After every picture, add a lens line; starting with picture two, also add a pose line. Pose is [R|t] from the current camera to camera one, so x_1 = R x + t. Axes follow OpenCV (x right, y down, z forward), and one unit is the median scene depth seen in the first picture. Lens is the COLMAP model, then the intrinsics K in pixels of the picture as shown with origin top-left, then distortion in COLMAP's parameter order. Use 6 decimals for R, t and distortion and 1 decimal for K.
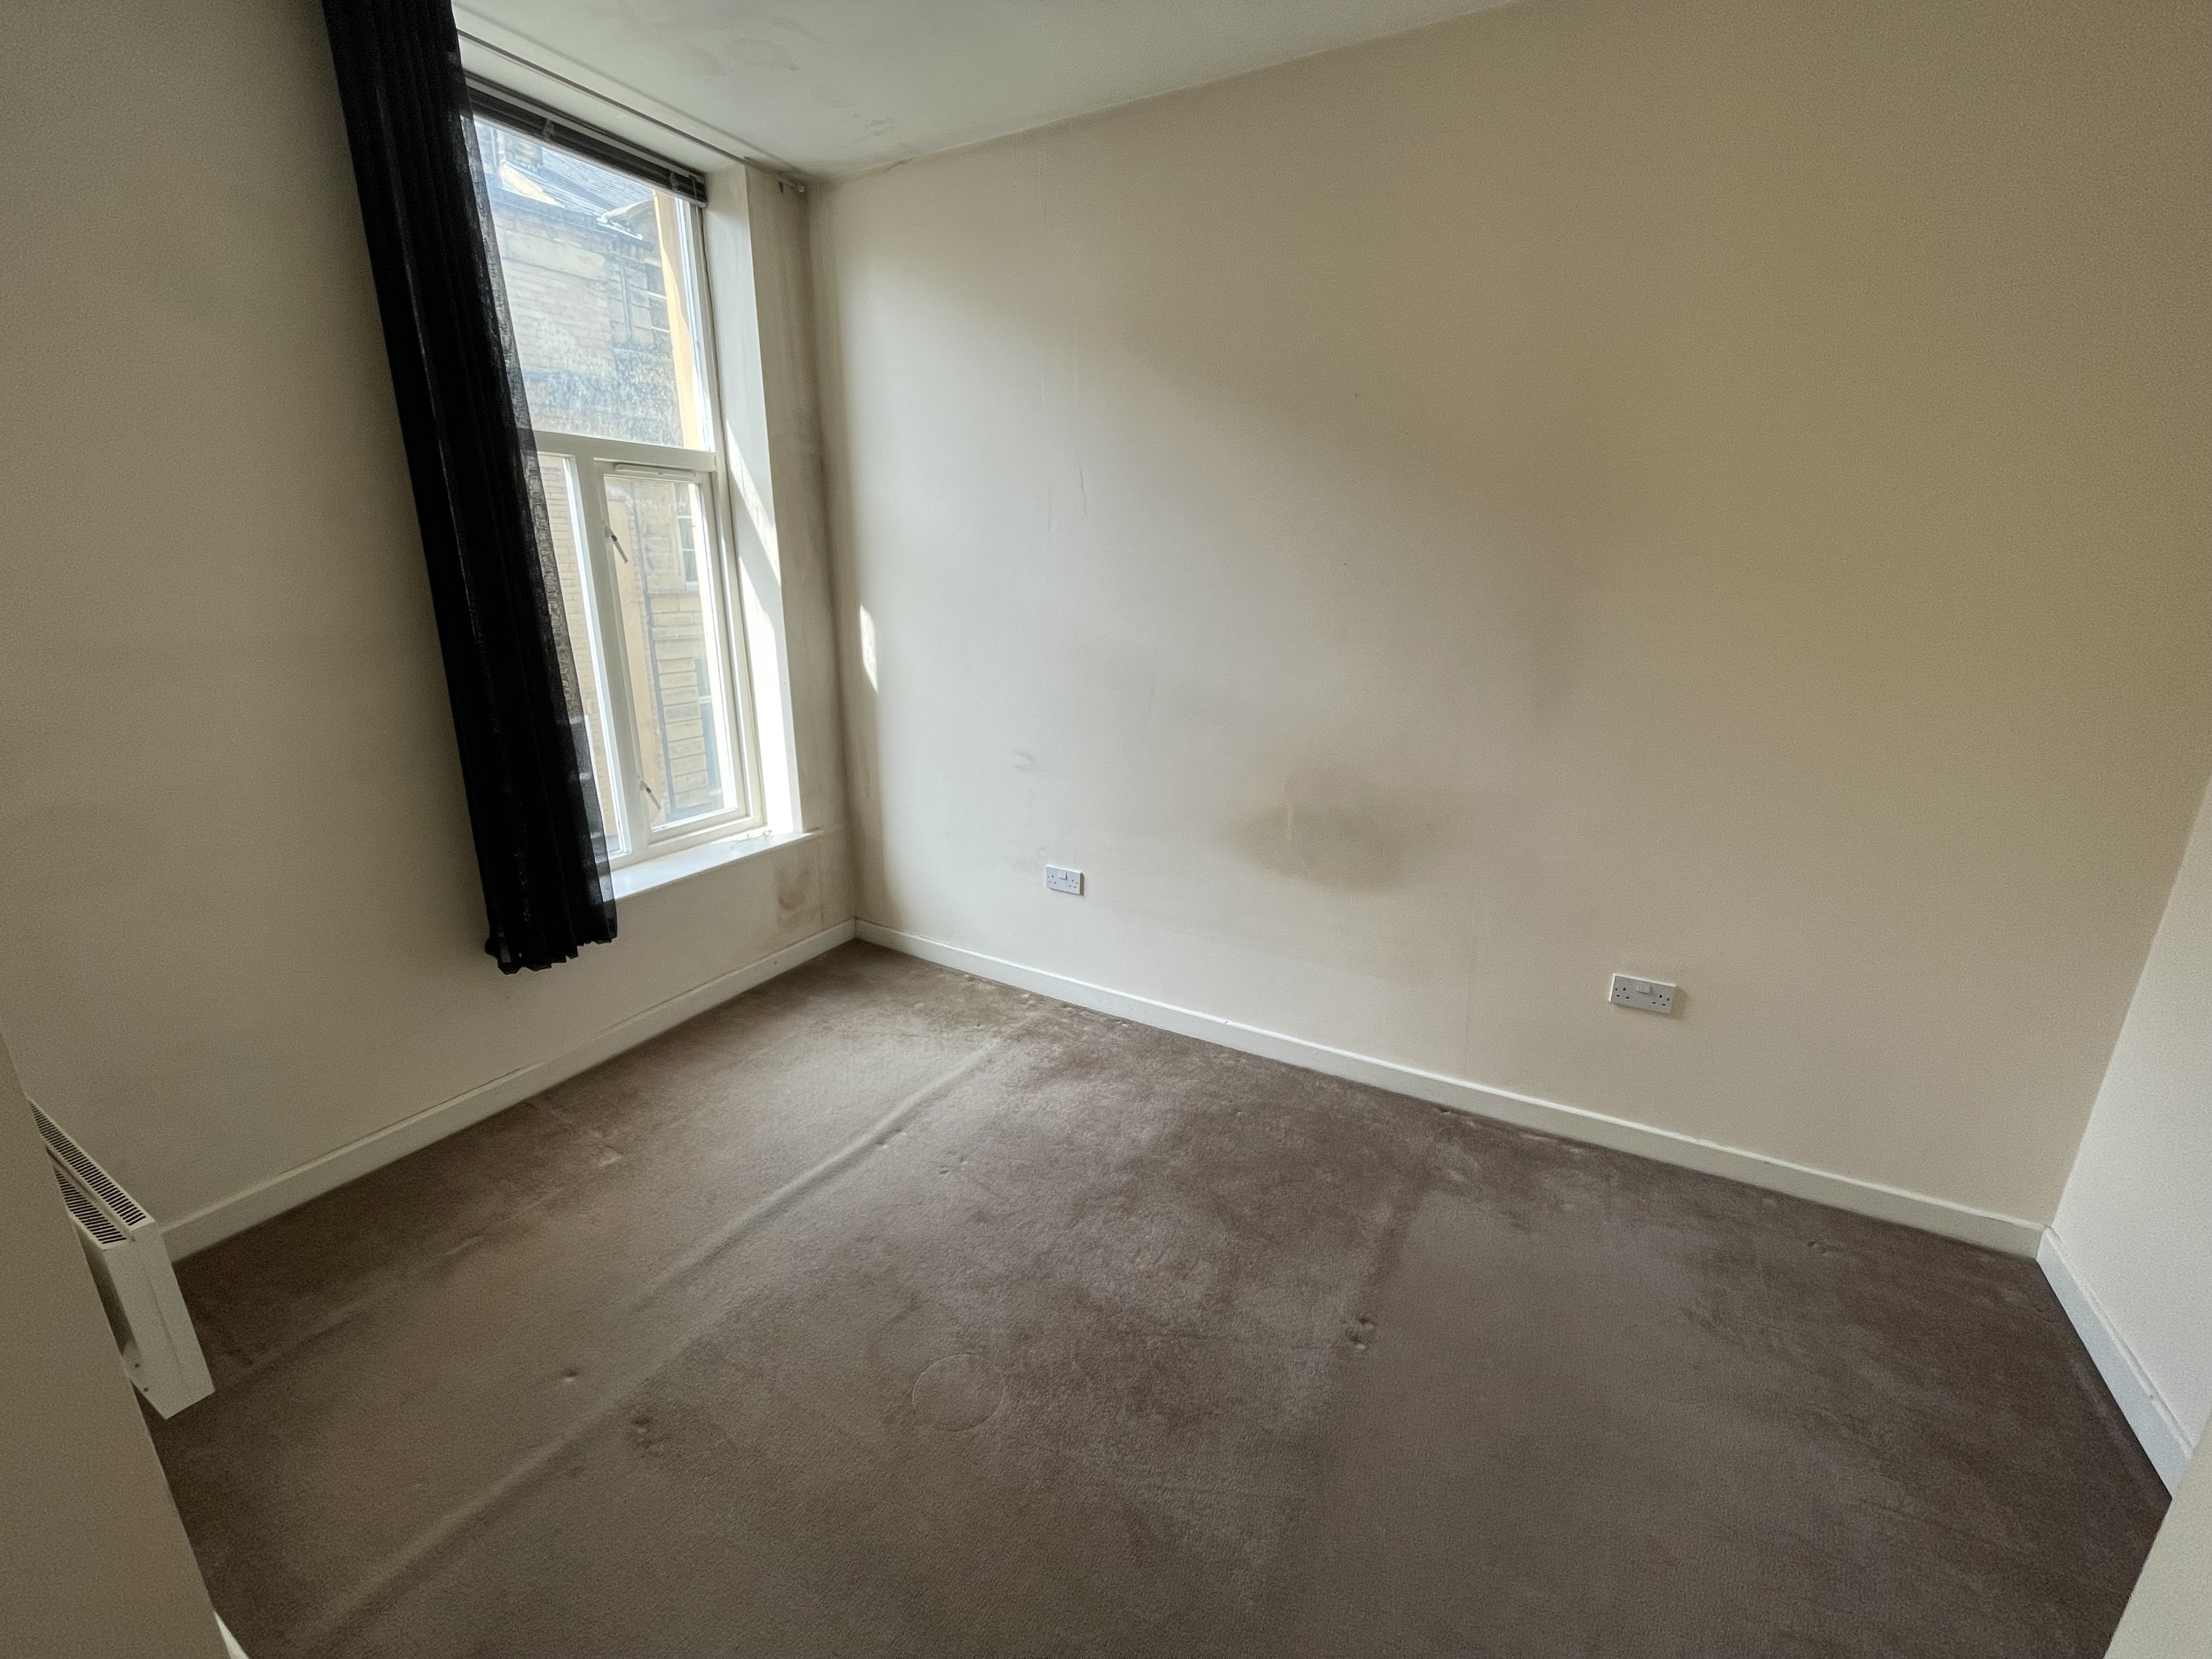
lens RADIAL K [[897.2, 0, 1106.0], [0, 897.2, 829.5], [0, 0, 1]] dist [-0.002473, -0.000224]
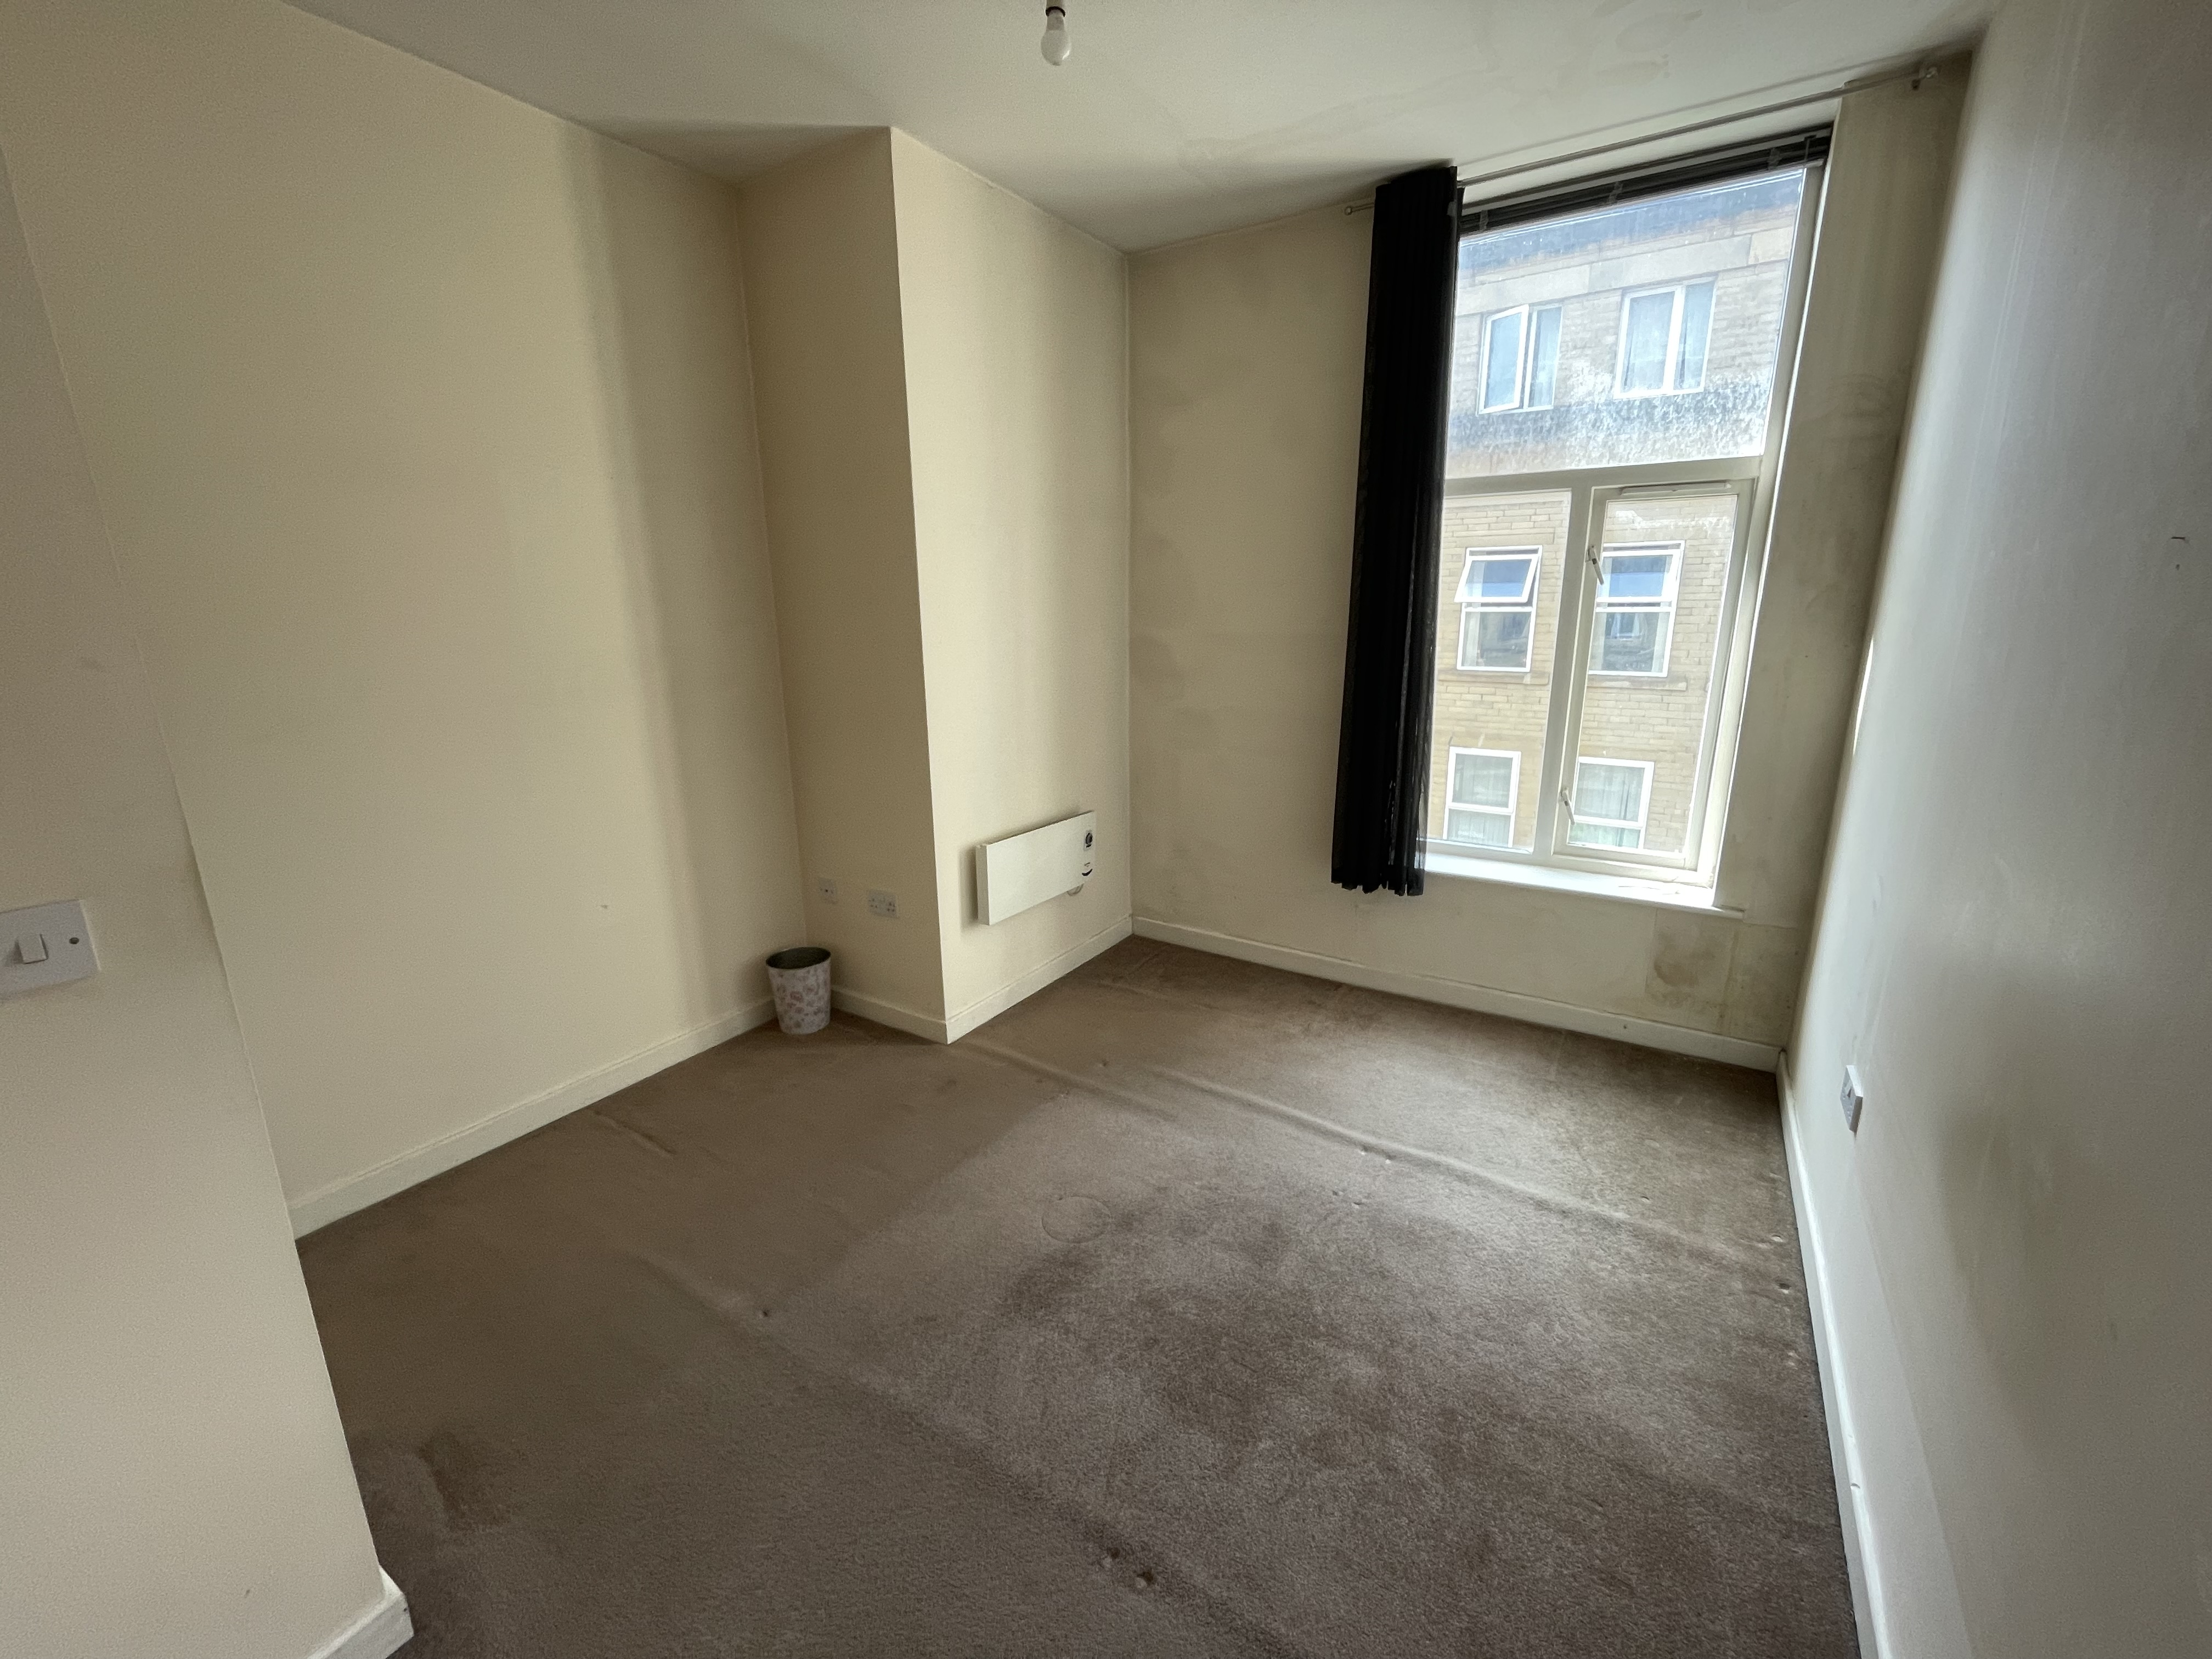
lens RADIAL K [[906.9, 0, 1106.0], [0, 906.9, 829.5], [0, 0, 1]] dist [-0.002300, -0.000429]
pose [[-0.056259, 0.239485, -0.969269, 0.573900], [-0.272028, 0.930401, 0.245671, -0.135687], [0.960643, 0.277489, 0.012803, 0.516292]]
